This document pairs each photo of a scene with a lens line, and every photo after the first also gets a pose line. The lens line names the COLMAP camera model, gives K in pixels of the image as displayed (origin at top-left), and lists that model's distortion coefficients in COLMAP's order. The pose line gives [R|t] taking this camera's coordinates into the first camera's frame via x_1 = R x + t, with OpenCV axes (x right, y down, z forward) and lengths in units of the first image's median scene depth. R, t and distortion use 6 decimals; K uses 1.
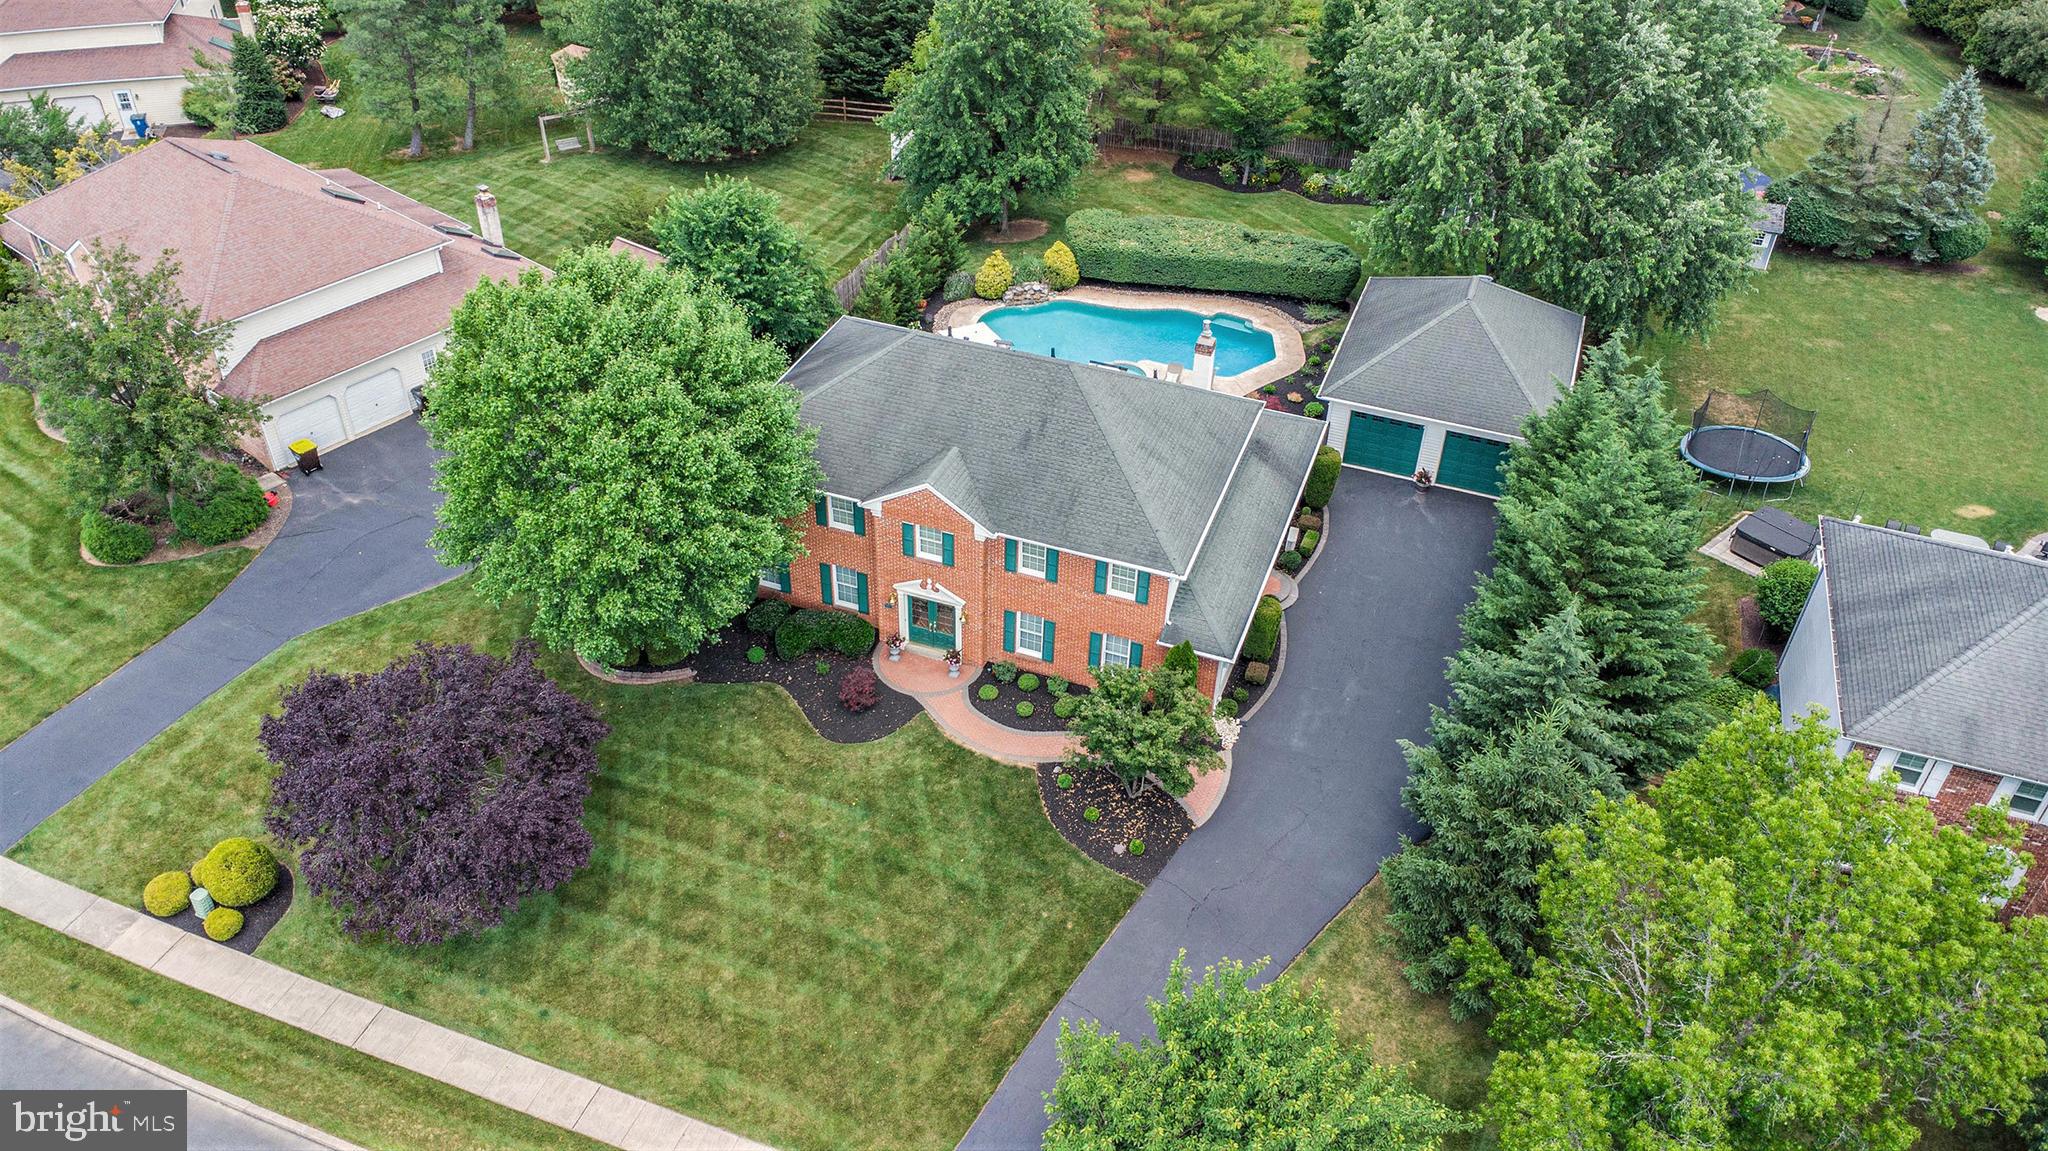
lens RADIAL K [[1471.9, 0, 1016.9], [0, 1471.9, 566.5], [0, 0, 1]] dist [0.014065, -0.014890]
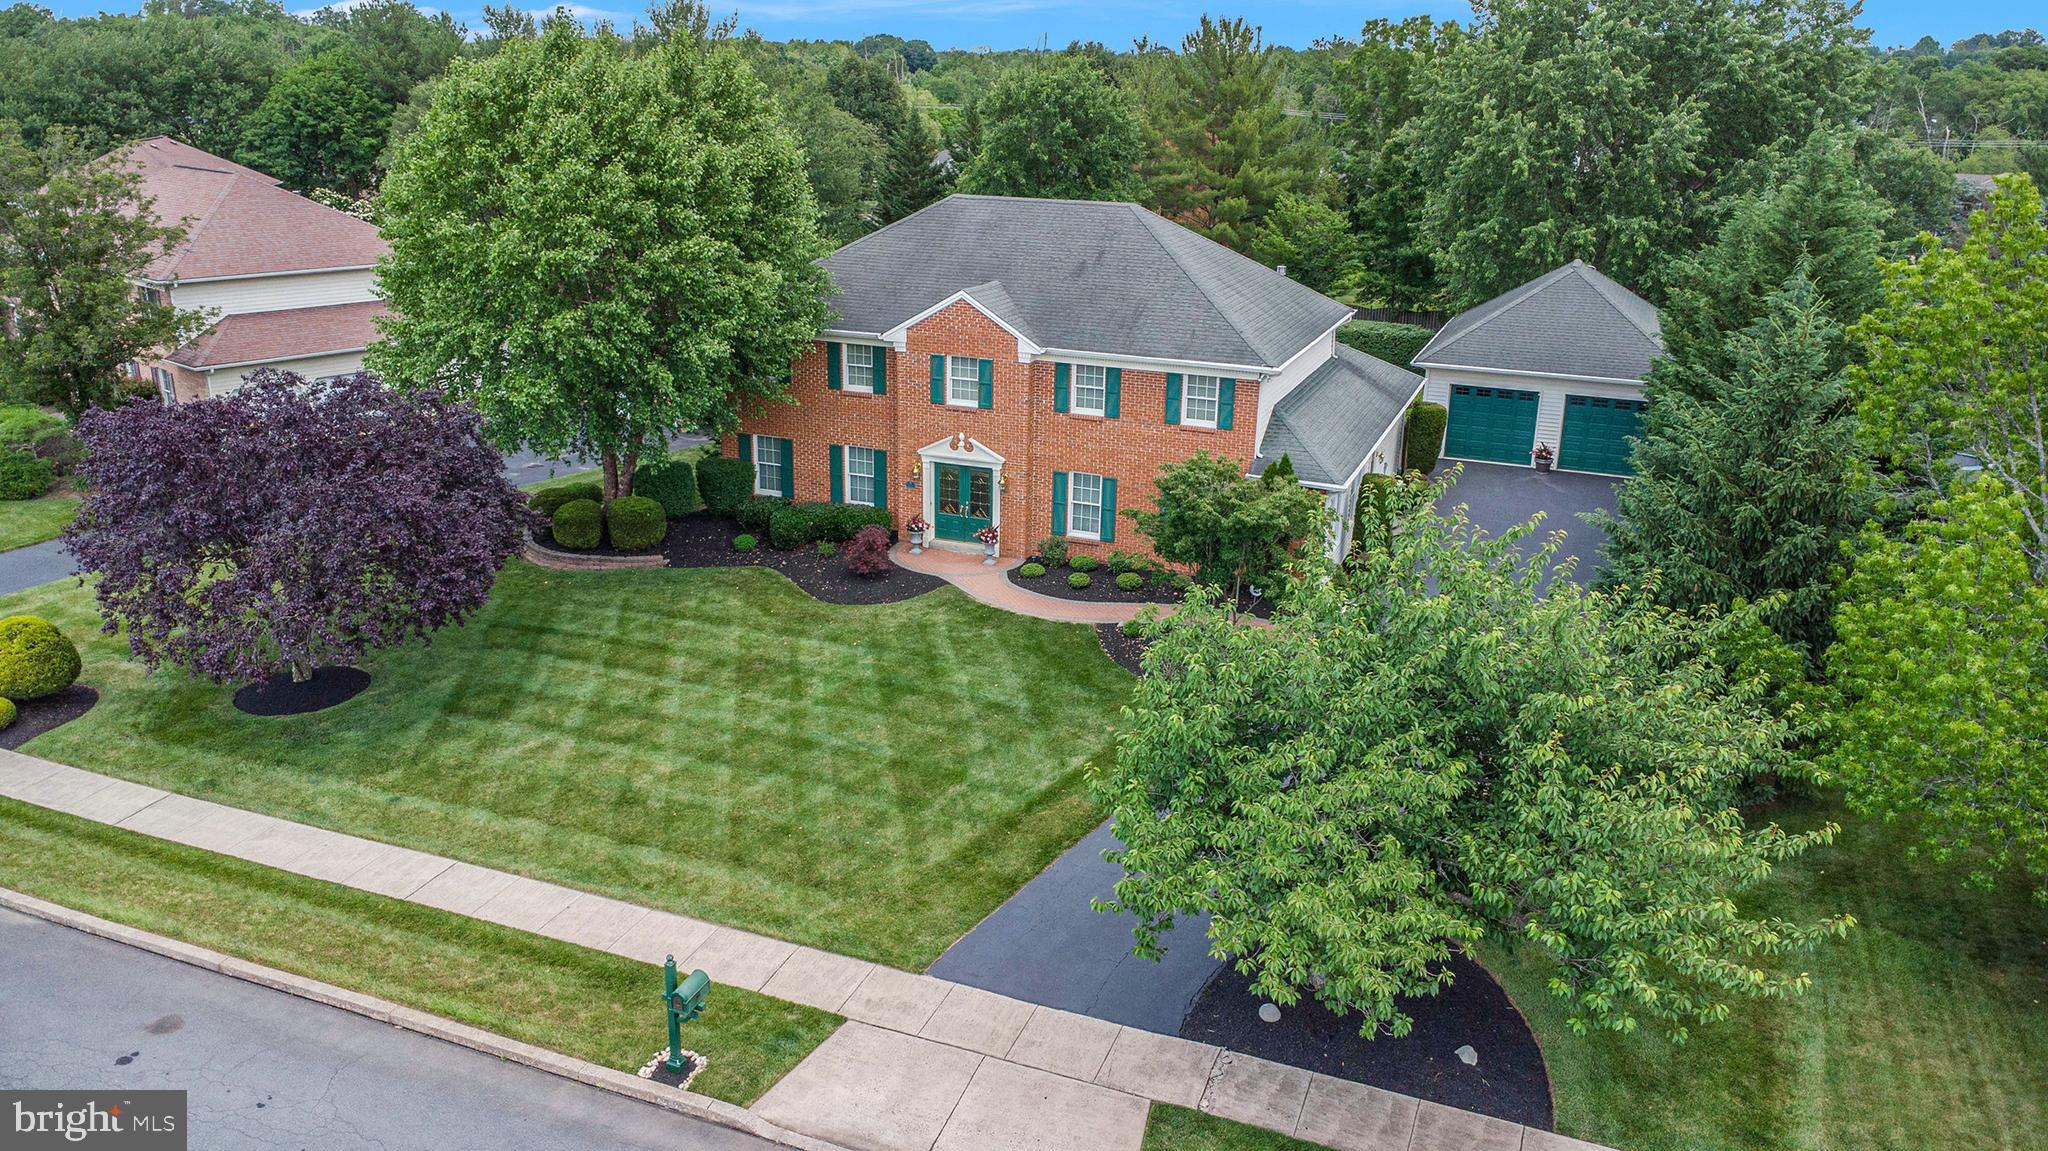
lens RADIAL K [[1471.9, 0, 1026.8], [0, 1471.9, 581.6], [0, 0, 1]] dist [0.014065, -0.014890]
pose [[0.999769, 0.002993, -0.021301, -0.006215], [-0.009466, 0.950447, -0.310741, 0.372020], [0.019315, 0.310871, 0.950256, 0.275223]]
